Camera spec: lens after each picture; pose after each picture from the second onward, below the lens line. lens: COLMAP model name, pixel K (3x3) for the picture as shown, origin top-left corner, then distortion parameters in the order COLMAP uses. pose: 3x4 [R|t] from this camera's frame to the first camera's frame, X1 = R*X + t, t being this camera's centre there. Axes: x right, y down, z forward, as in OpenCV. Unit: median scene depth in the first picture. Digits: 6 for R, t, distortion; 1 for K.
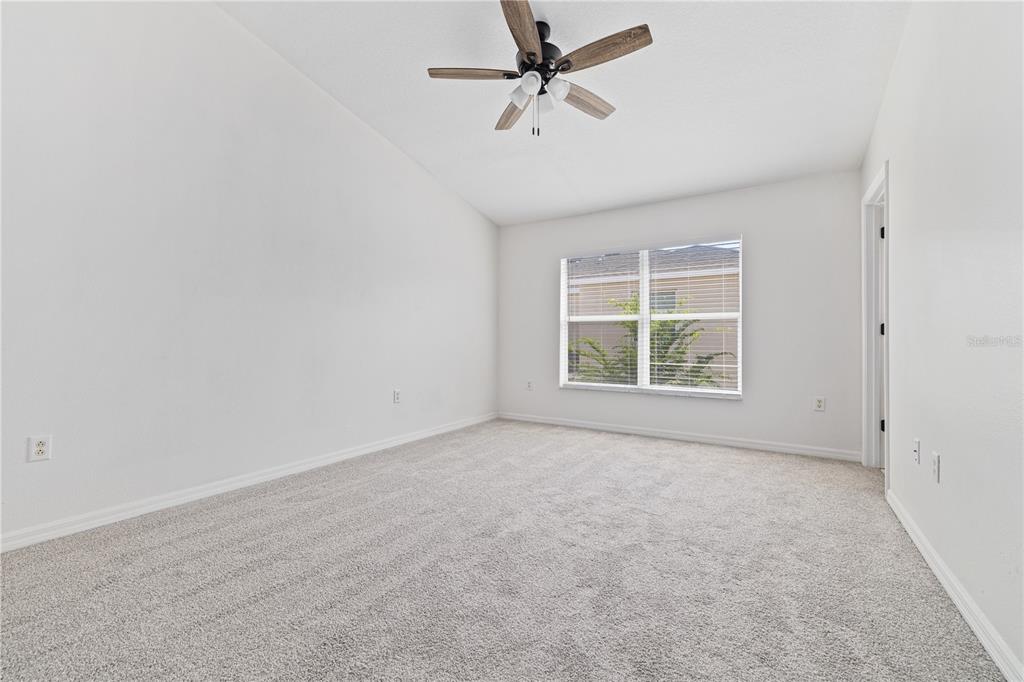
lens RADIAL K [[440.8, 0, 508.5], [0, 440.8, 337.1], [0, 0, 1]] dist [-0.000402, -0.000039]
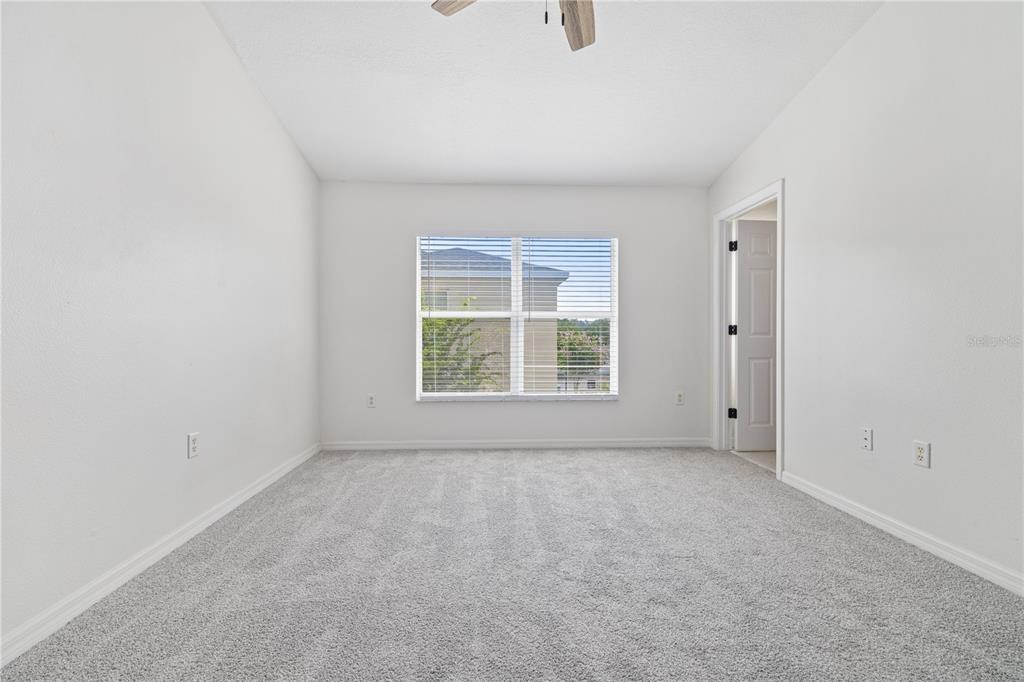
lens RADIAL K [[440.8, 0, 512.3], [0, 440.8, 345.2], [0, 0, 1]] dist [-0.000402, -0.000039]
pose [[0.819345, -0.010191, 0.573211, -0.237619], [0.000408, 0.999852, 0.017193, 0.001462], [-0.573301, -0.013853, 0.819228, 0.325218]]
